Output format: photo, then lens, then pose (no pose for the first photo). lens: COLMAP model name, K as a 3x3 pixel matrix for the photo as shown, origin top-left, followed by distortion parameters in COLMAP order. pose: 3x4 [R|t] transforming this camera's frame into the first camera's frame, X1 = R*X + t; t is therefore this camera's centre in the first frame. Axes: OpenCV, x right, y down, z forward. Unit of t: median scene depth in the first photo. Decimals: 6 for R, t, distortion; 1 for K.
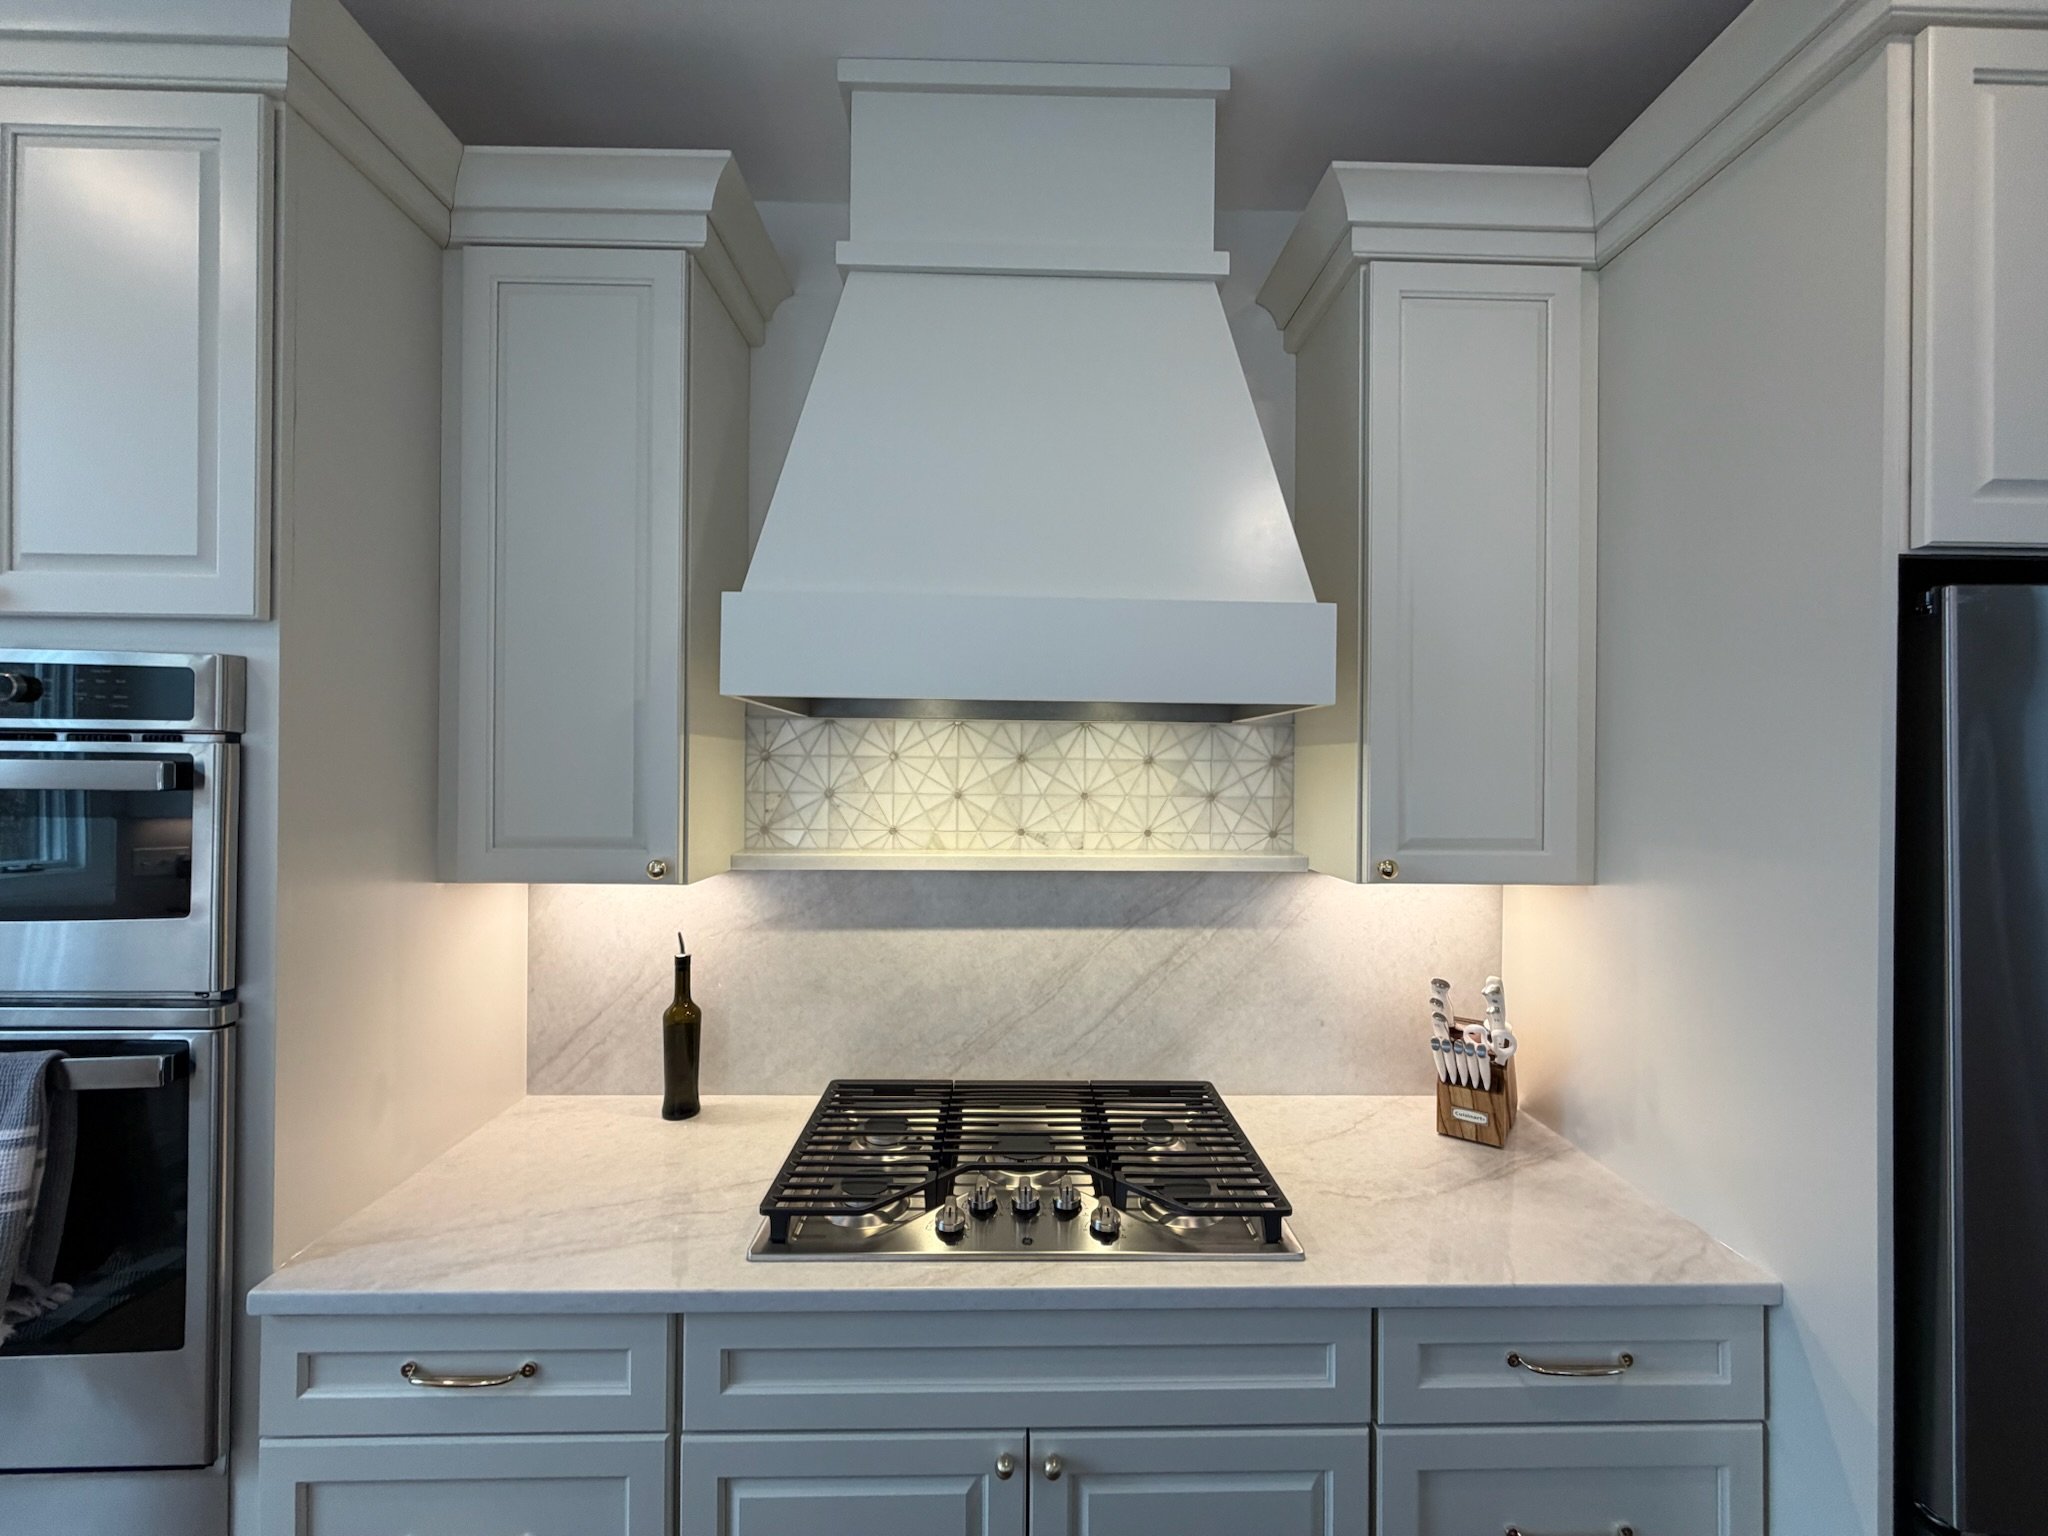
lens RADIAL K [[812.0, 0, 1025.3], [0, 812.0, 769.7], [0, 0, 1]] dist [-0.001441, 0.000018]
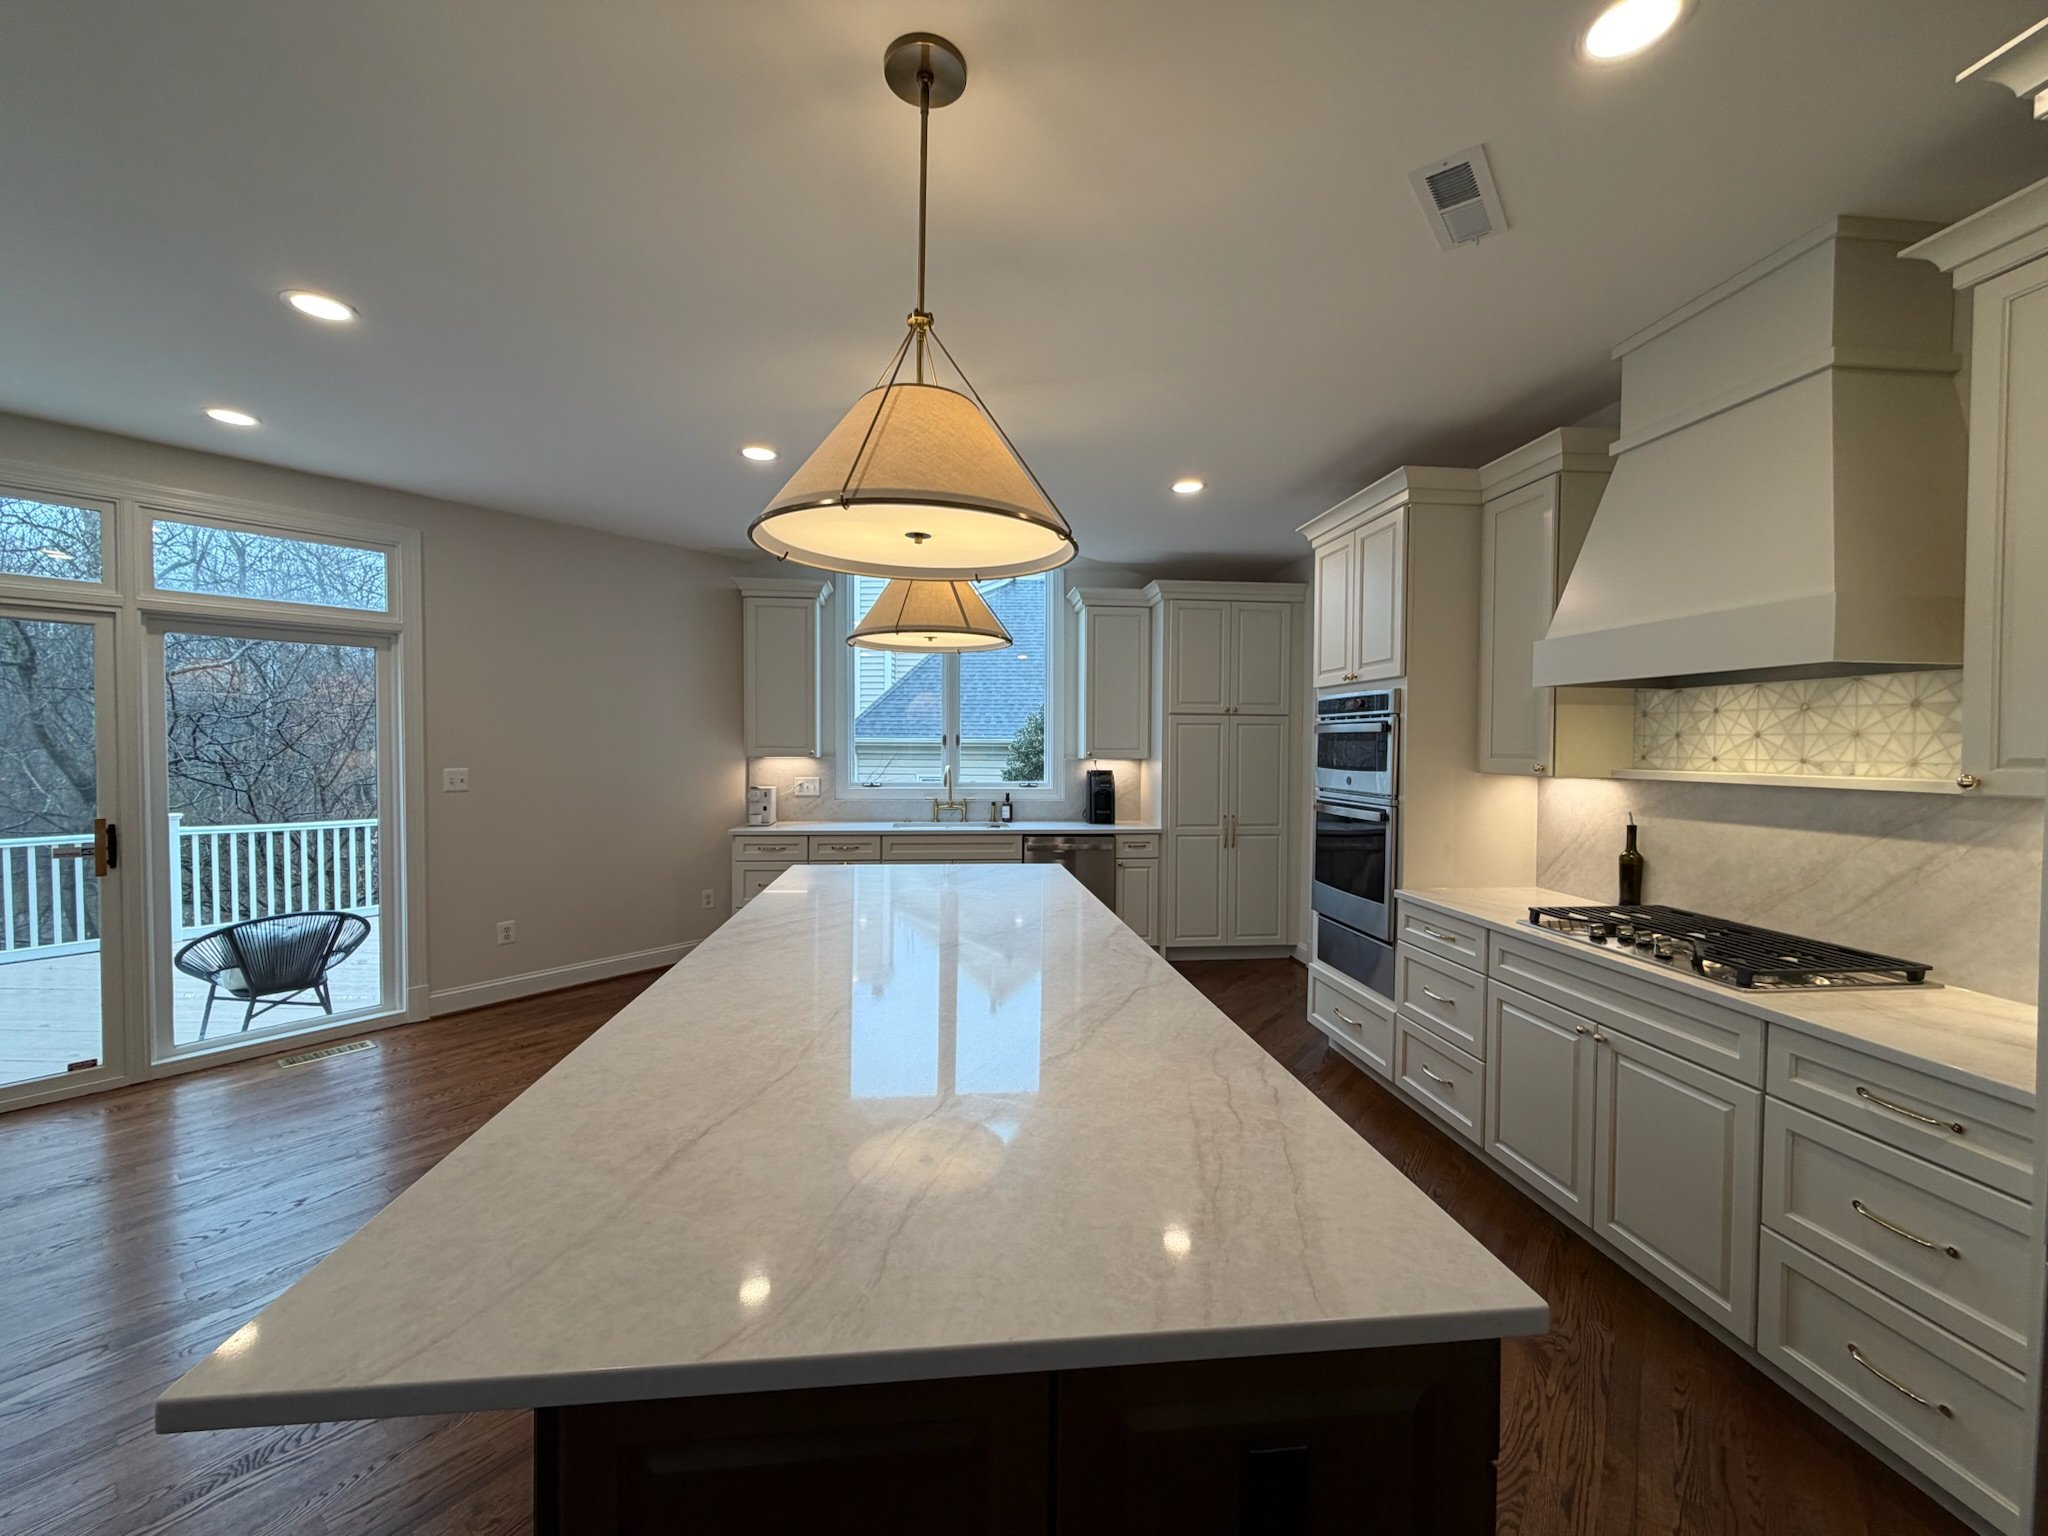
lens RADIAL K [[812.0, 0, 1024.0], [0, 812.0, 766.9], [0, 0, 1]] dist [-0.001441, 0.000018]
pose [[0.088848, 0.020648, -0.995831, 1.261572], [-0.002479, 0.999787, 0.020509, 0.062339], [0.996042, 0.000646, 0.088881, -0.445851]]
